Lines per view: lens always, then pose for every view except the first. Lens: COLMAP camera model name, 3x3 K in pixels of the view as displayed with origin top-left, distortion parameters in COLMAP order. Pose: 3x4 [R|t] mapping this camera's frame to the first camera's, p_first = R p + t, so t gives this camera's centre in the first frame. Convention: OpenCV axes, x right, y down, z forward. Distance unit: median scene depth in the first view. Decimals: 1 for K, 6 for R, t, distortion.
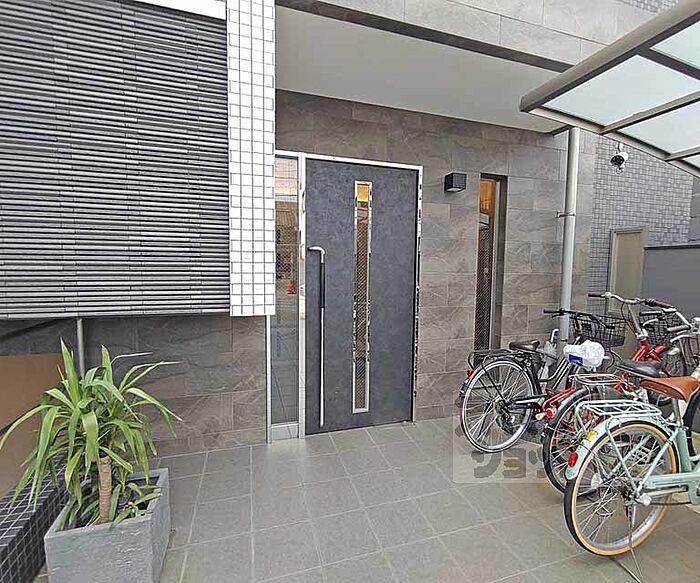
lens RADIAL K [[348.3, 0, 354.9], [0, 348.3, 291.3], [0, 0, 1]] dist [-0.002493, -0.000454]
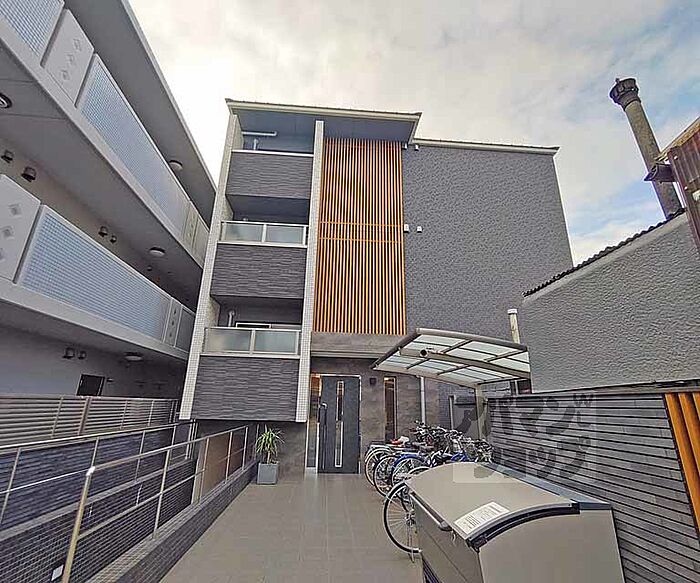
lens RADIAL K [[349.8, 0, 350.0], [0, 349.8, 291.5], [0, 0, 1]] dist [-0.000591, 0.000575]
pose [[0.975288, -0.059622, -0.212740, 0.782671], [-0.028715, 0.920526, -0.389624, 0.149466], [0.219063, 0.386104, 0.896066, -1.997047]]
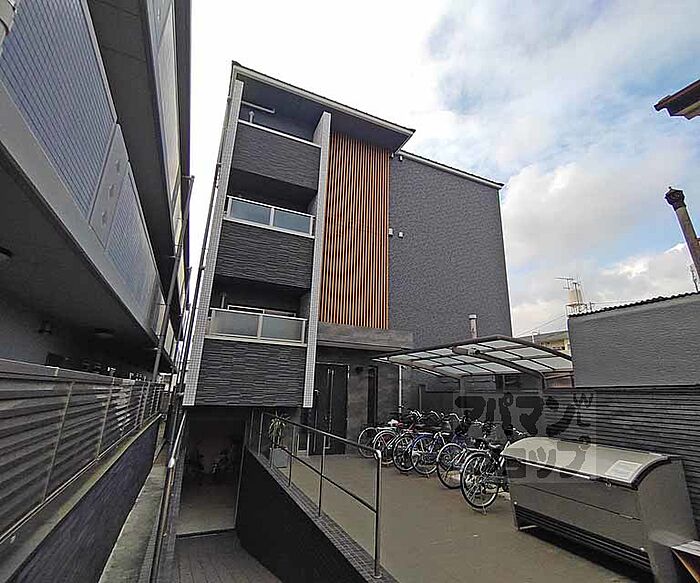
lens RADIAL K [[348.3, 0, 354.9], [0, 348.3, 291.3], [0, 0, 1]] dist [-0.002493, -0.000454]
pose [[0.991300, 0.054011, 0.120031, -0.179307], [-0.007646, 0.934019, -0.357141, 0.159303], [-0.131401, 0.353116, 0.926306, -2.233925]]
